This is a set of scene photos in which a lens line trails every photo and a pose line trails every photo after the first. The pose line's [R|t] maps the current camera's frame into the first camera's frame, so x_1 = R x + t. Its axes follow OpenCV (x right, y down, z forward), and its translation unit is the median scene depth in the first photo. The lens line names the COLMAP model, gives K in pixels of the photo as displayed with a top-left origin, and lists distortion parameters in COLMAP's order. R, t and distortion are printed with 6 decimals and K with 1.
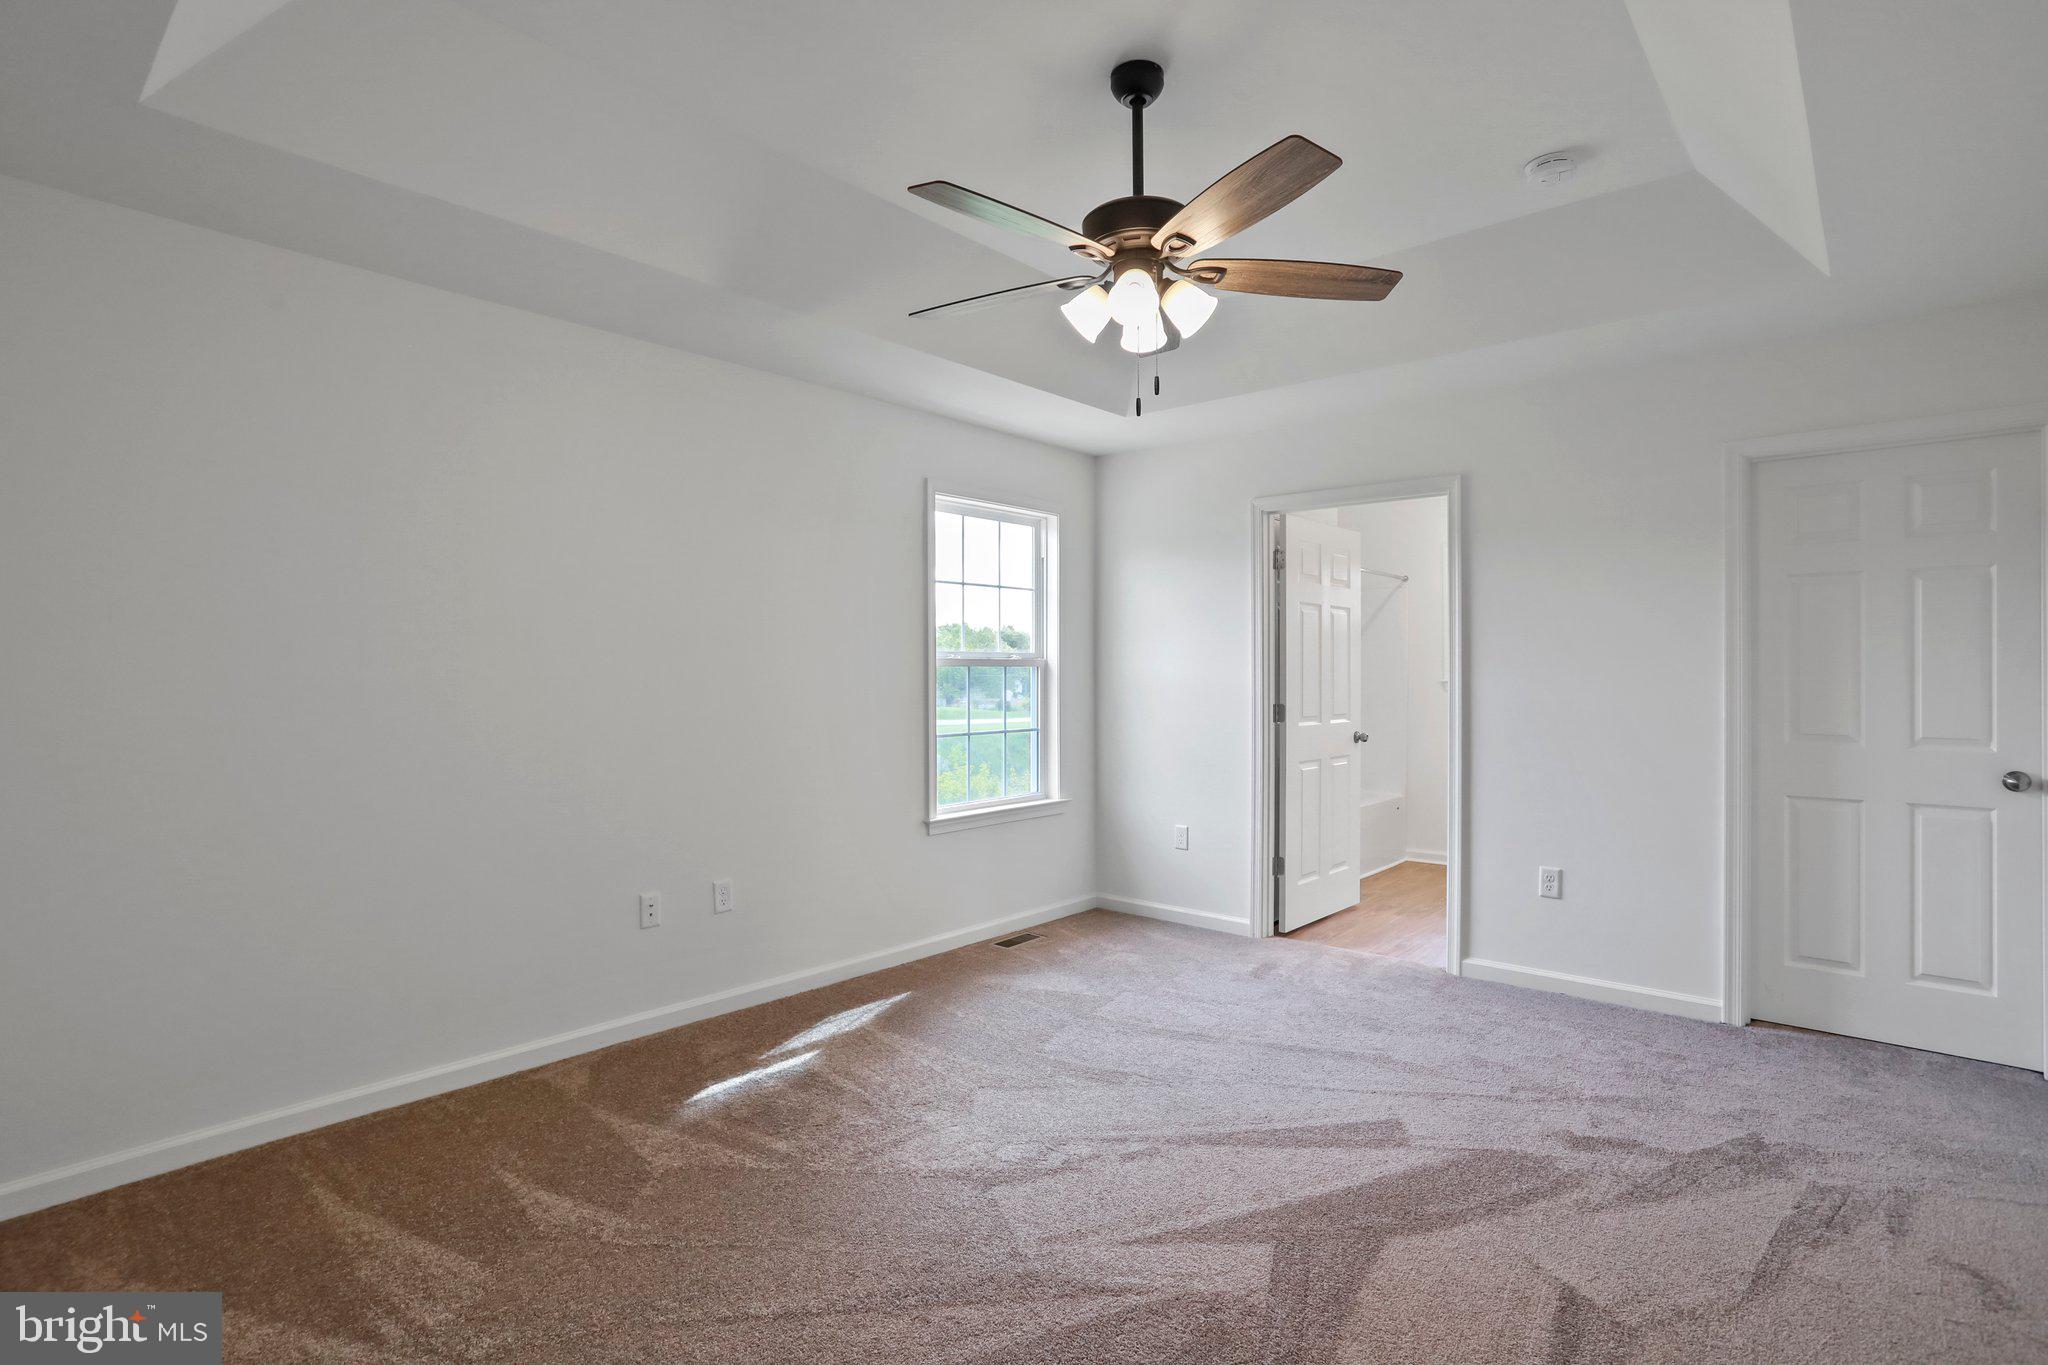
lens RADIAL K [[991.0, 0, 1024.8], [0, 991.0, 668.6], [0, 0, 1]] dist [-0.055418, 0.028769]
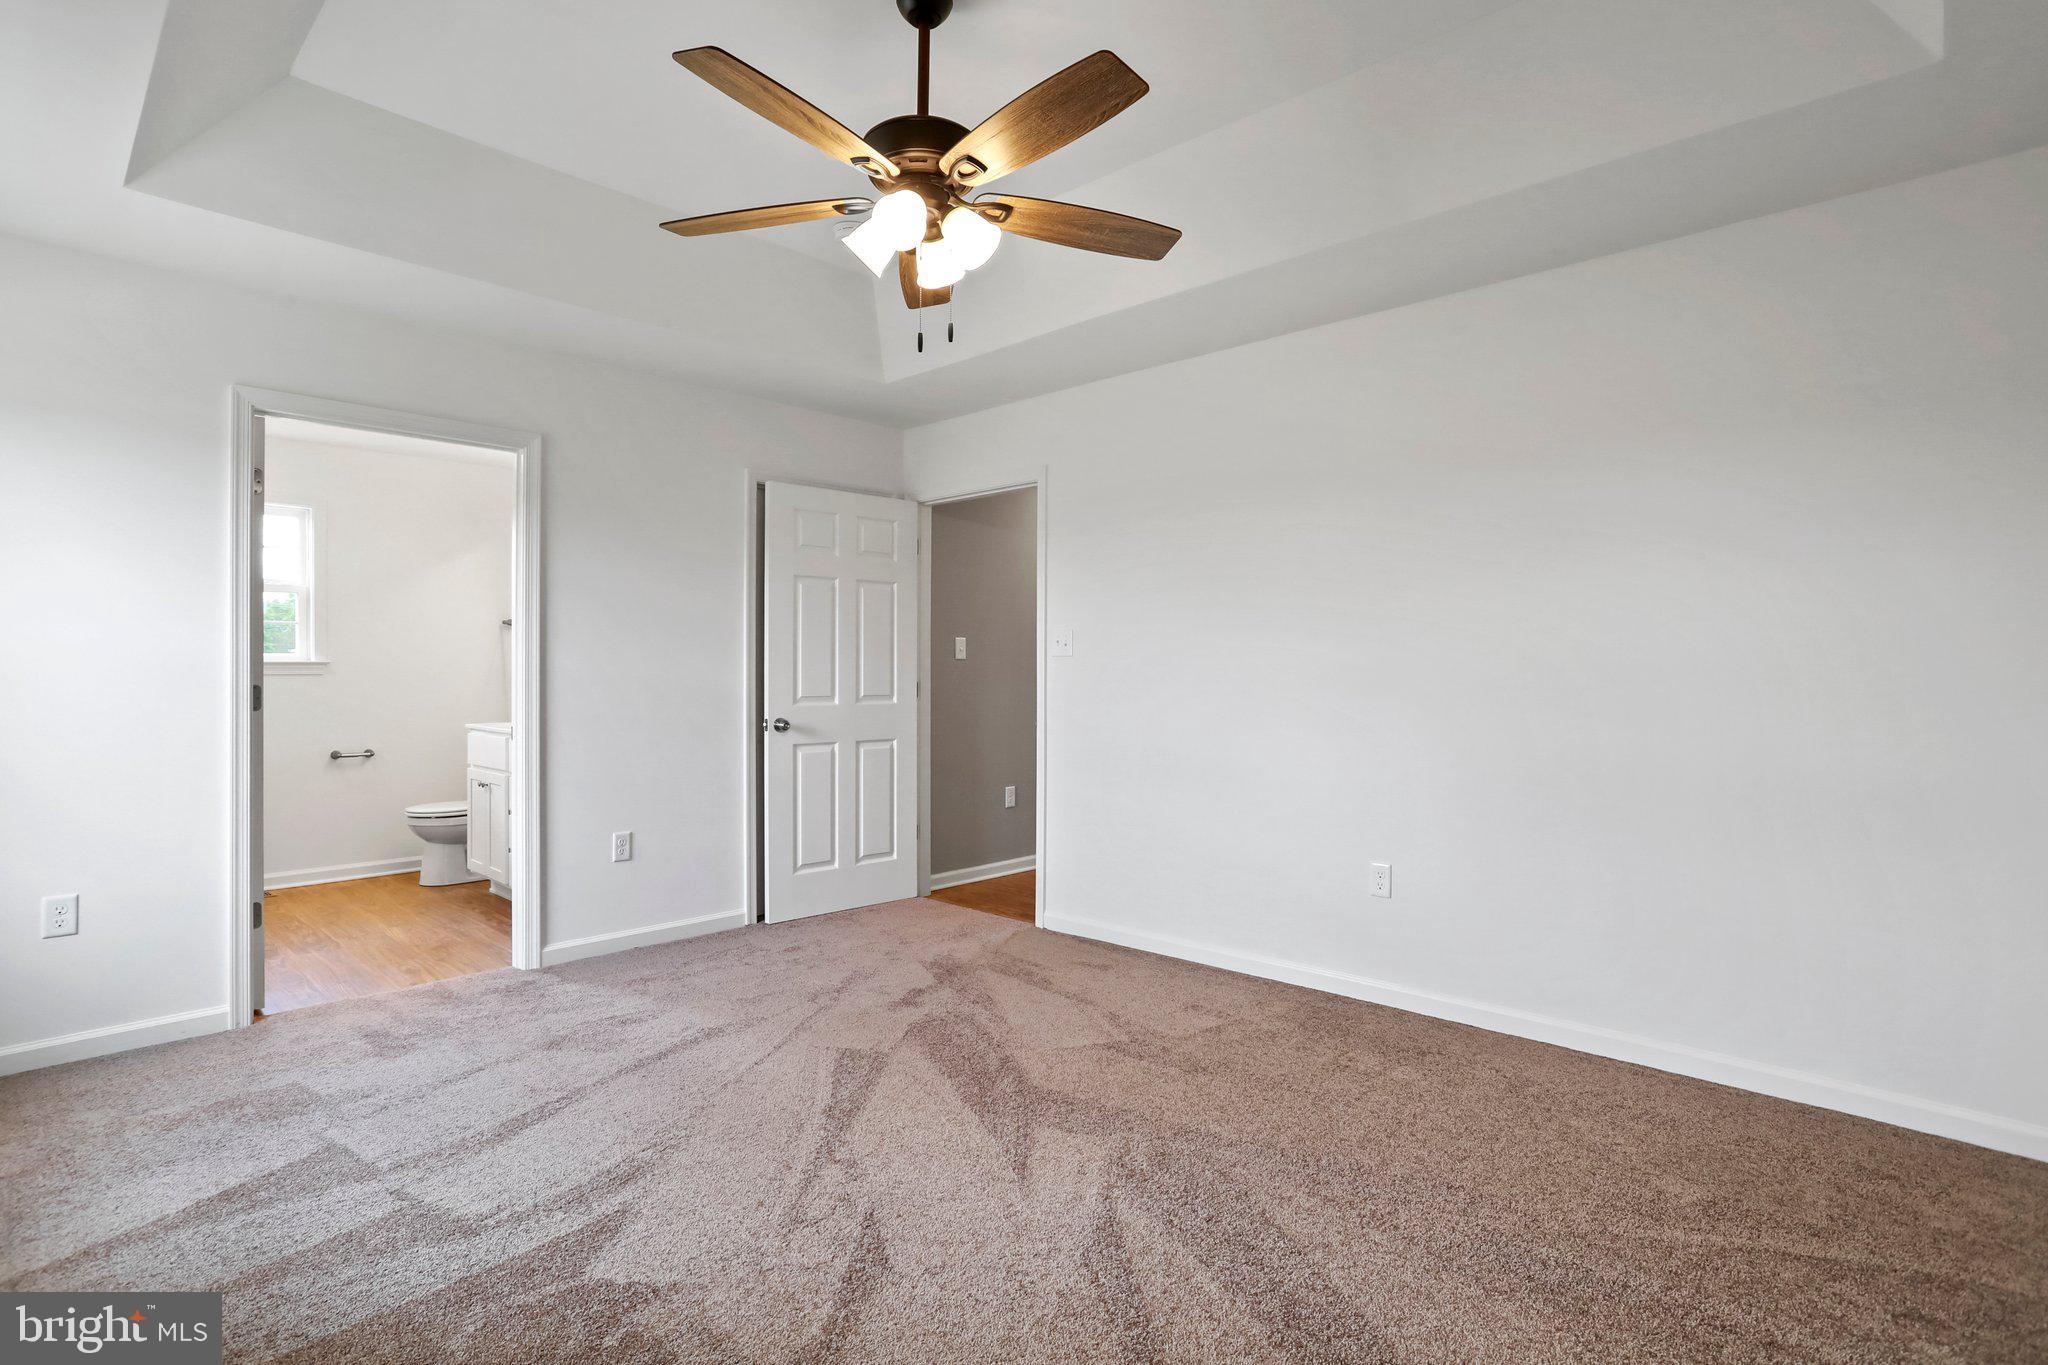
lens RADIAL K [[991.0, 0, 1024.8], [0, 991.0, 668.6], [0, 0, 1]] dist [-0.055418, 0.028769]
pose [[0.050615, 0.003404, 0.998712, -0.632787], [-0.010570, 0.999940, -0.002873, 0.033812], [-0.998662, -0.010411, 0.050648, 0.661901]]
